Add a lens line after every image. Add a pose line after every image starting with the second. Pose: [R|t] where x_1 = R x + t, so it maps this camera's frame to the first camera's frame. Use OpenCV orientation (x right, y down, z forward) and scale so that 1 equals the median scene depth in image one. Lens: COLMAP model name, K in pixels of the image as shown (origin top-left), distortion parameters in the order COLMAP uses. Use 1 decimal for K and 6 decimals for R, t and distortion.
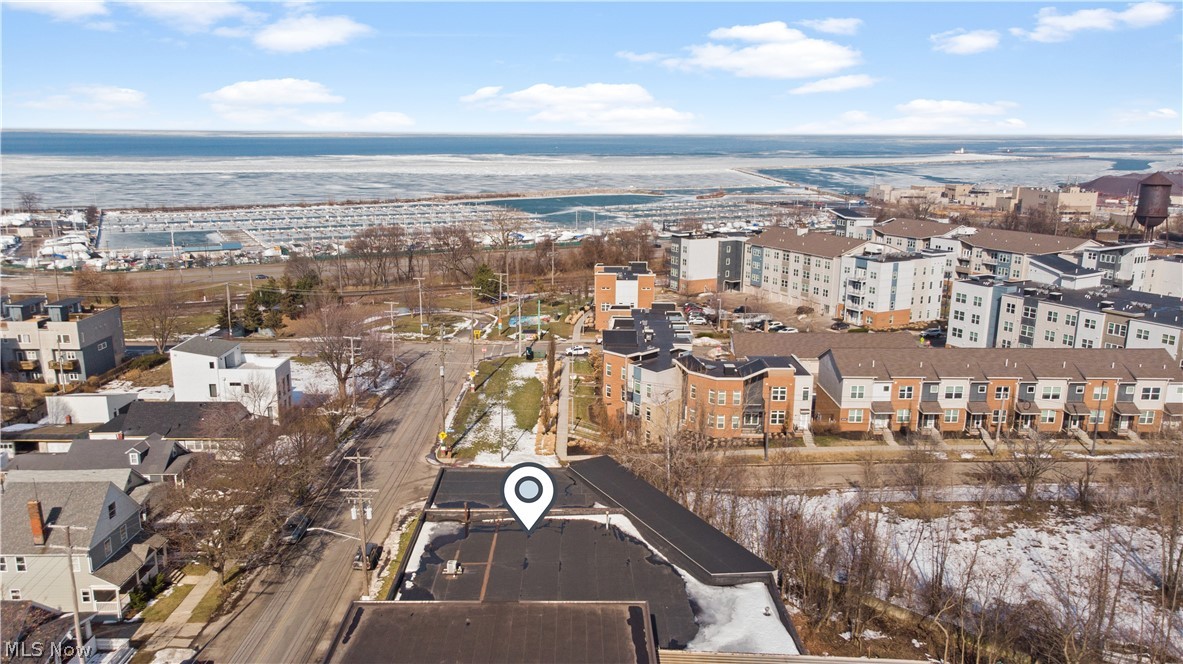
lens RADIAL K [[851.5, 0, 591.5], [0, 851.5, 332.0], [0, 0, 1]] dist [0.027912, 0.000420]
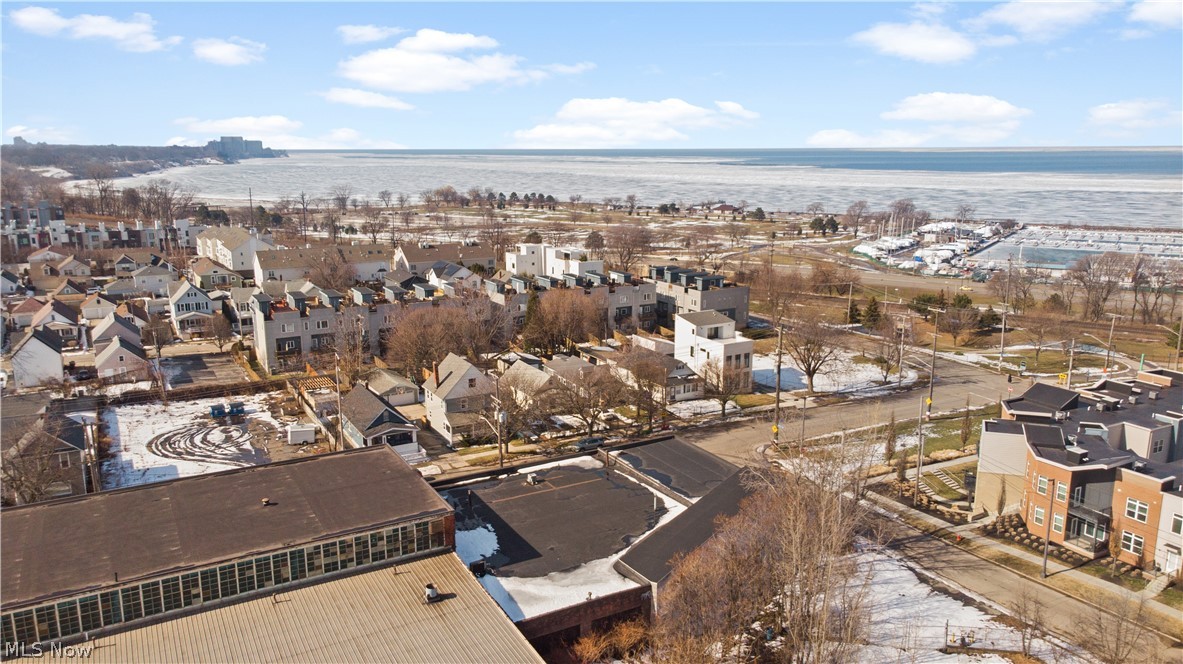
lens RADIAL K [[853.2, 0, 597.5], [0, 853.2, 333.5], [0, 0, 1]] dist [0.031594, 0.000447]
pose [[0.492123, 0.178514, -0.852026, 0.554323], [-0.194398, 0.976568, 0.092325, -0.046698], [0.848543, 0.120197, 0.515294, 0.225244]]
